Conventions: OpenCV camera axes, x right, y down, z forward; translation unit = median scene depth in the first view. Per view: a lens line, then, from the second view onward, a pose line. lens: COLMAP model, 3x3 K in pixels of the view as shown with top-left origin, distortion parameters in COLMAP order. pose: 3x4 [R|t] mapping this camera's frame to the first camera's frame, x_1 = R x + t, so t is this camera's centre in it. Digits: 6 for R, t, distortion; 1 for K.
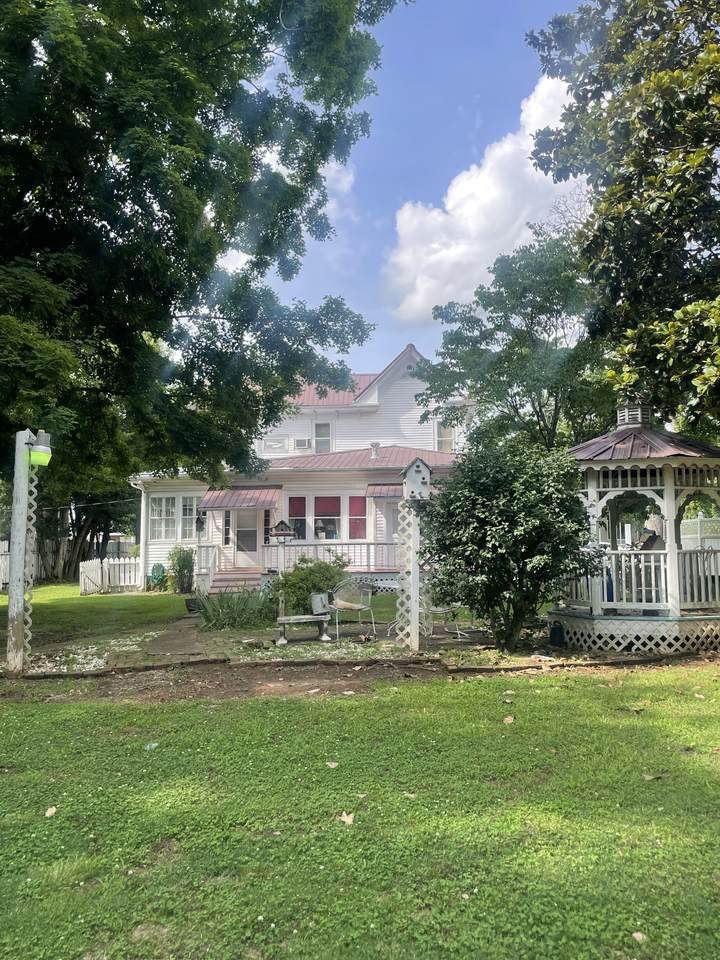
lens RADIAL K [[807.1, 0, 360.0], [0, 807.1, 480.0], [0, 0, 1]] dist [0.113480, 0.000845]
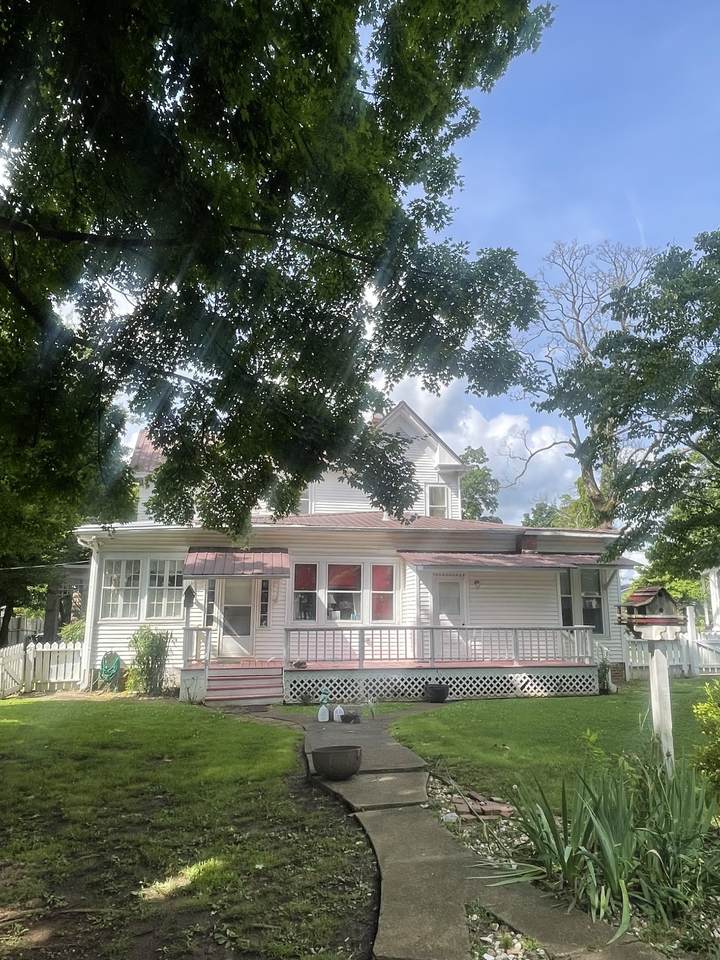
lens RADIAL K [[673.3, 0, 360.0], [0, 673.3, 480.0], [0, 0, 1]] dist [0.026901, -0.002186]
pose [[0.976195, 0.053957, 0.210076, -0.167298], [-0.027132, 0.991333, -0.128542, 0.022666], [-0.215191, 0.119782, 0.969198, 0.350283]]
